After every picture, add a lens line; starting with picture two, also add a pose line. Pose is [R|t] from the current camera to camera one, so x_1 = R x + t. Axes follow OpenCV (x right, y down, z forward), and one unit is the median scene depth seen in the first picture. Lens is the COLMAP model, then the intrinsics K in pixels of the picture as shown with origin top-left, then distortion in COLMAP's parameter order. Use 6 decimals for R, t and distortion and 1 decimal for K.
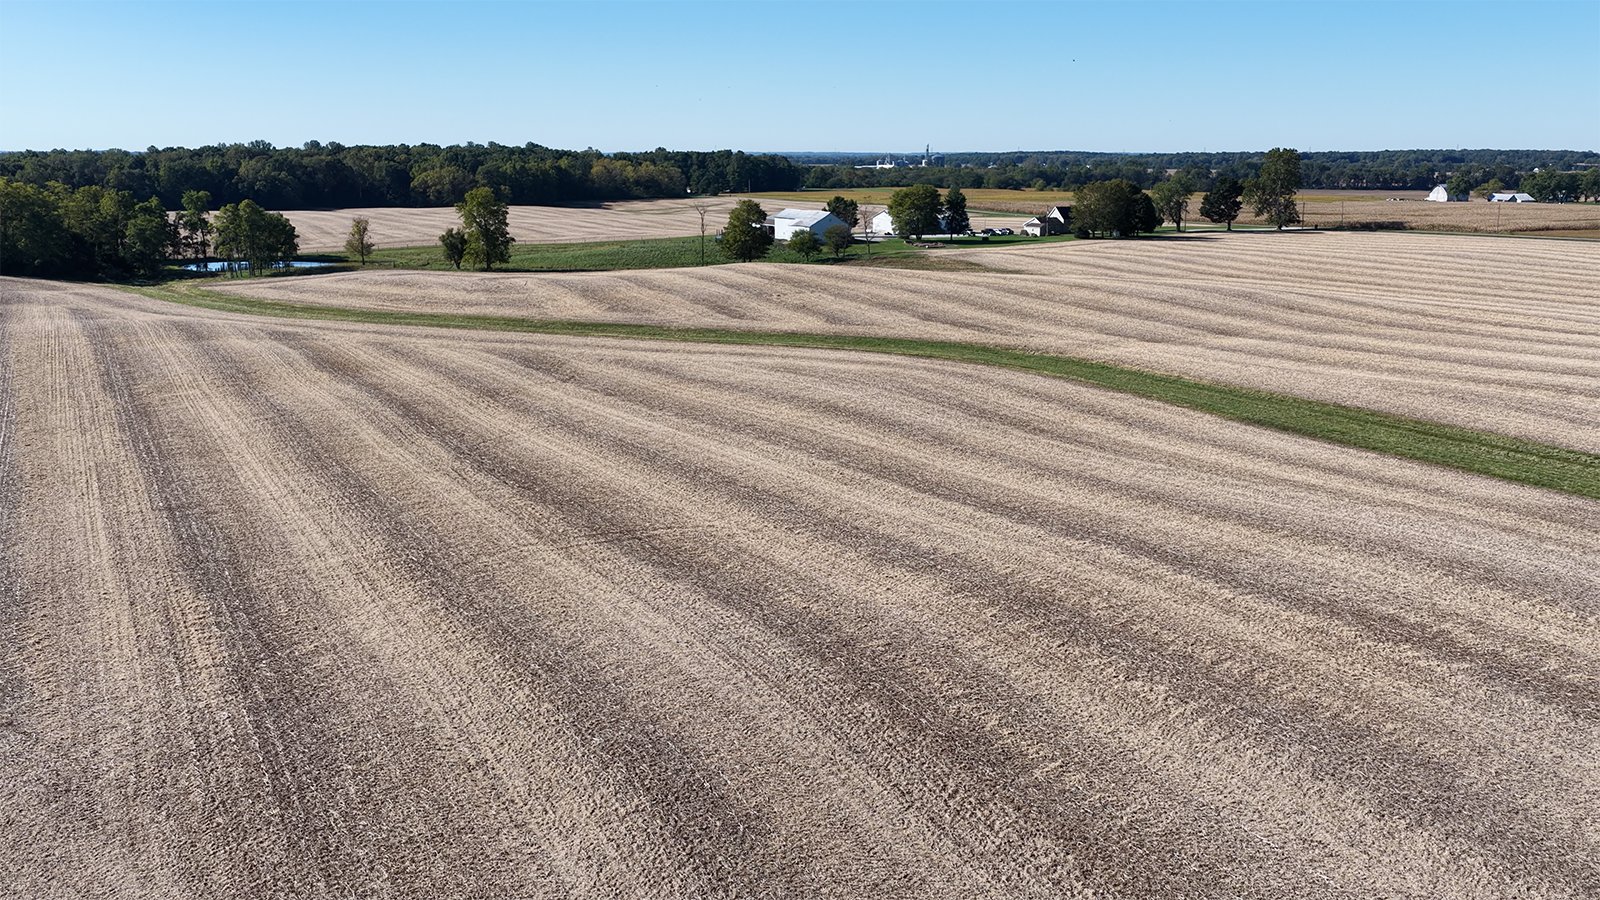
lens RADIAL K [[1377.5, 0, 803.8], [0, 1377.5, 425.9], [0, 0, 1]] dist [-0.011943, 0.043921]
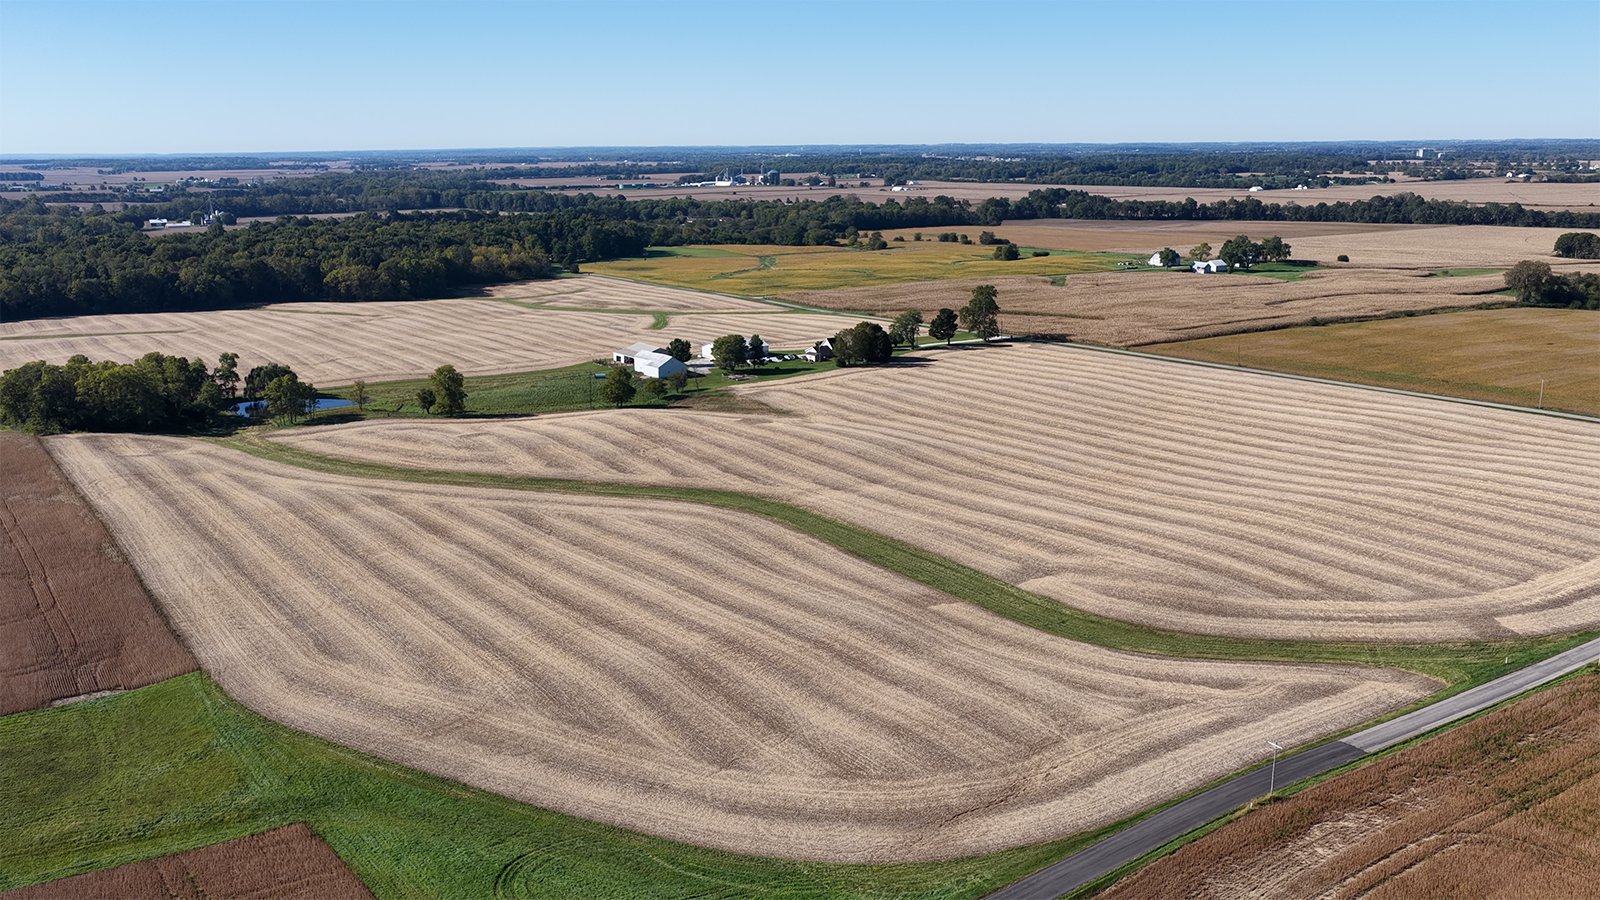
lens RADIAL K [[1377.5, 0, 803.8], [0, 1377.5, 425.9], [0, 0, 1]] dist [-0.011943, 0.043921]
pose [[0.993524, -0.034078, 0.108393, -0.002927], [0.033283, 0.999404, 0.009133, -0.082651], [-0.108640, -0.005466, 0.994066, -0.464853]]
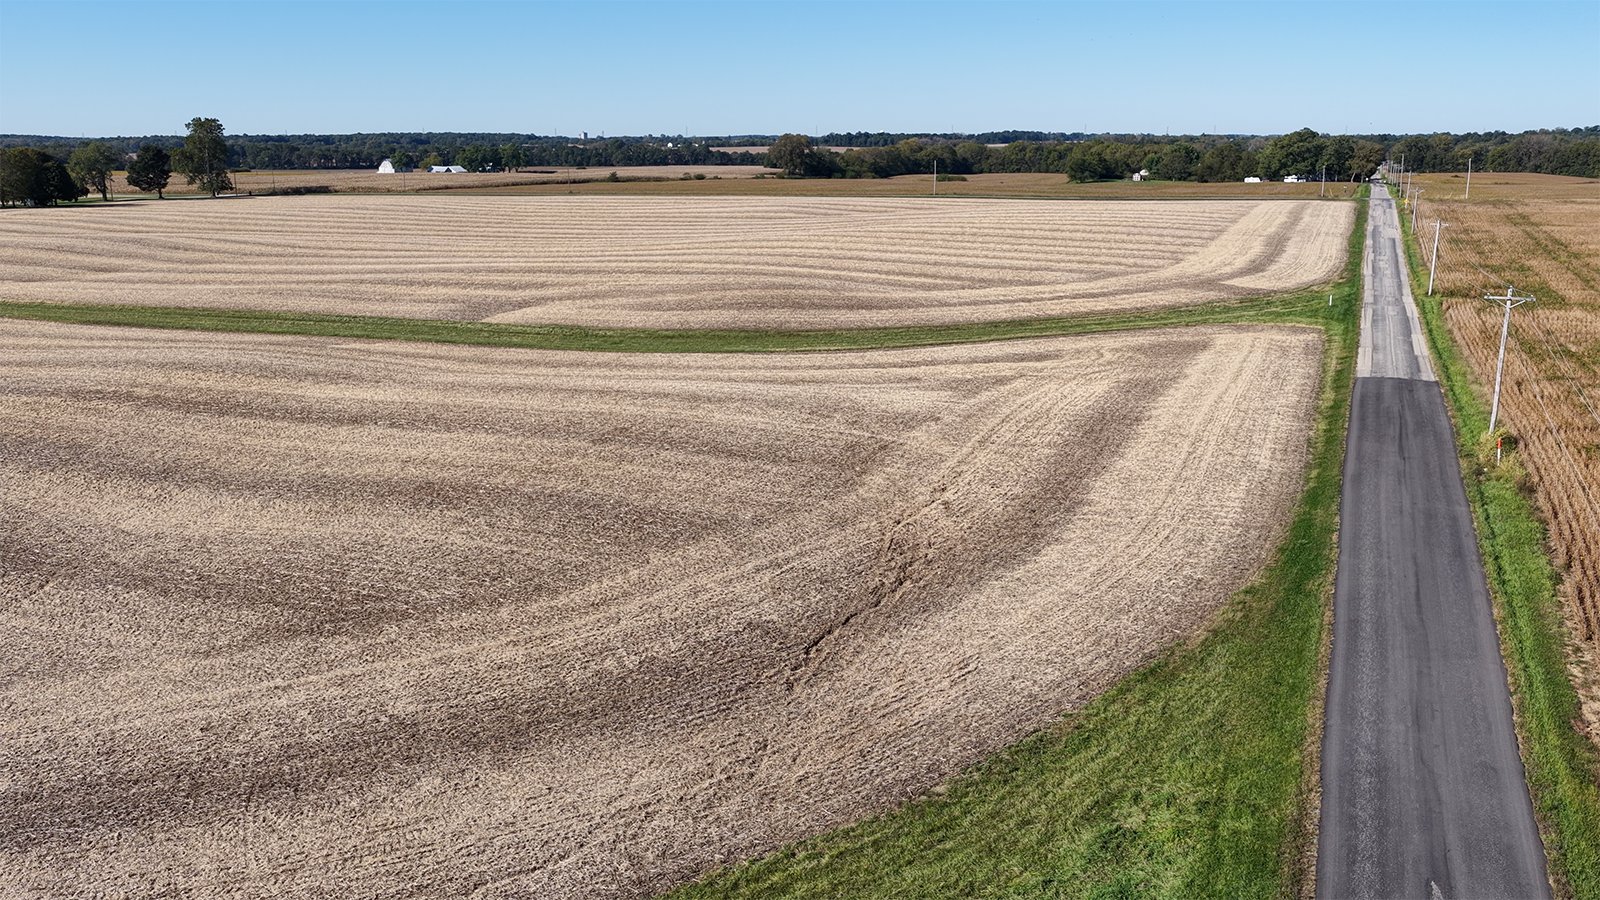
lens RADIAL K [[1377.5, 0, 803.8], [0, 1377.5, 425.9], [0, 0, 1]] dist [-0.011943, 0.043921]
pose [[0.768664, -0.135423, 0.625153, 0.015781], [0.128841, 0.990080, 0.056056, 0.031830], [-0.626542, 0.037457, 0.778487, -0.094832]]
